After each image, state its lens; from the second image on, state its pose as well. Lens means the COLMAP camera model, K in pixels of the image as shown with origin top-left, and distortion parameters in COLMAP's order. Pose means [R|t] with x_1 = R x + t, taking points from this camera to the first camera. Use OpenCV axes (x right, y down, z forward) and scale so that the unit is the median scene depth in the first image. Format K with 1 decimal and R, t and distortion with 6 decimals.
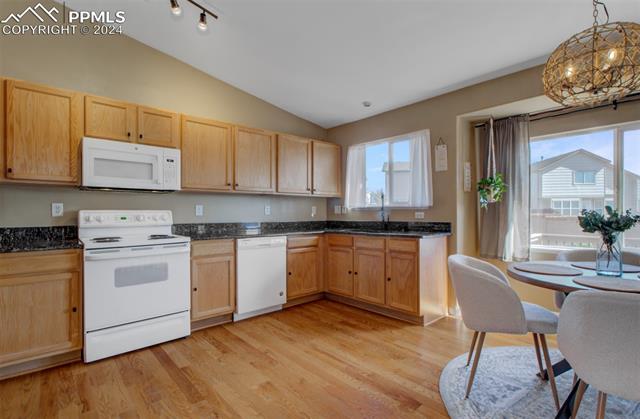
lens RADIAL K [[306.5, 0, 321.1], [0, 306.5, 211.8], [0, 0, 1]] dist [-0.001297, -0.000412]
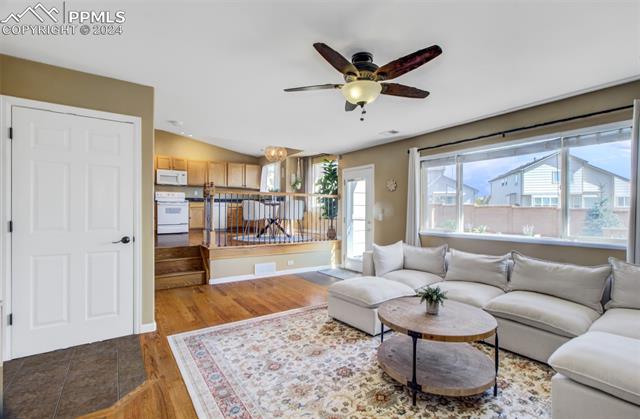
lens RADIAL K [[300.0, 0, 327.1], [0, 300.0, 211.6], [0, 0, 1]] dist [-0.002078, -0.000524]
pose [[0.993210, 0.007028, -0.116127, 1.199801], [-0.006603, 0.999970, 0.004049, 0.160068], [0.116152, -0.003254, 0.993226, -1.683047]]
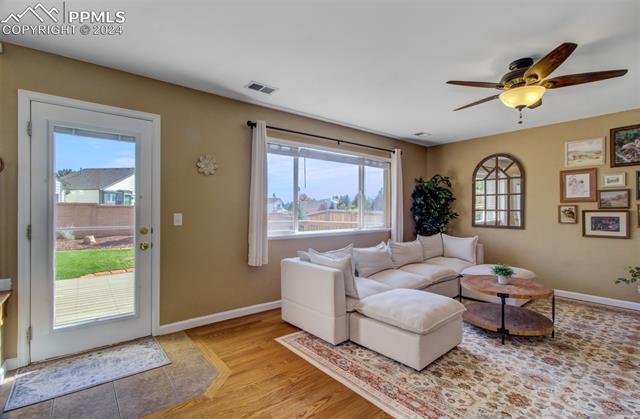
lens RADIAL K [[300.0, 0, 327.1], [0, 300.0, 211.6], [0, 0, 1]] dist [-0.002078, -0.000524]
pose [[0.034024, -0.000472, 0.999421, 0.327961], [-0.006010, 0.999982, 0.000677, 0.169670], [-0.999403, -0.006029, 0.034021, -0.338858]]
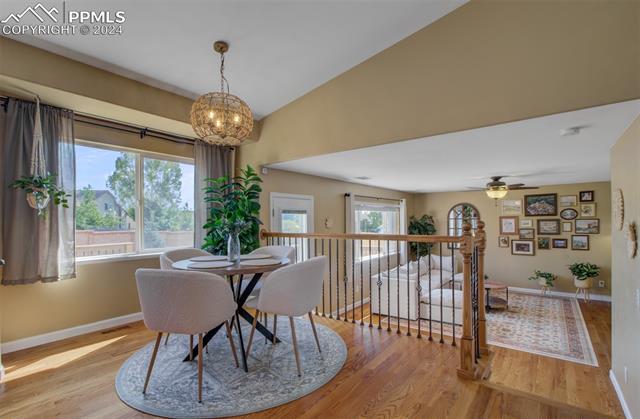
lens RADIAL K [[303.8, 0, 328.6], [0, 303.8, 220.9], [0, 0, 1]] dist [-0.001724, -0.000339]
pose [[-0.203212, 0.006163, 0.979115, -0.368954], [0.006054, 0.999969, -0.005037, 0.009387], [-0.979116, 0.004904, -0.203243, 0.486794]]
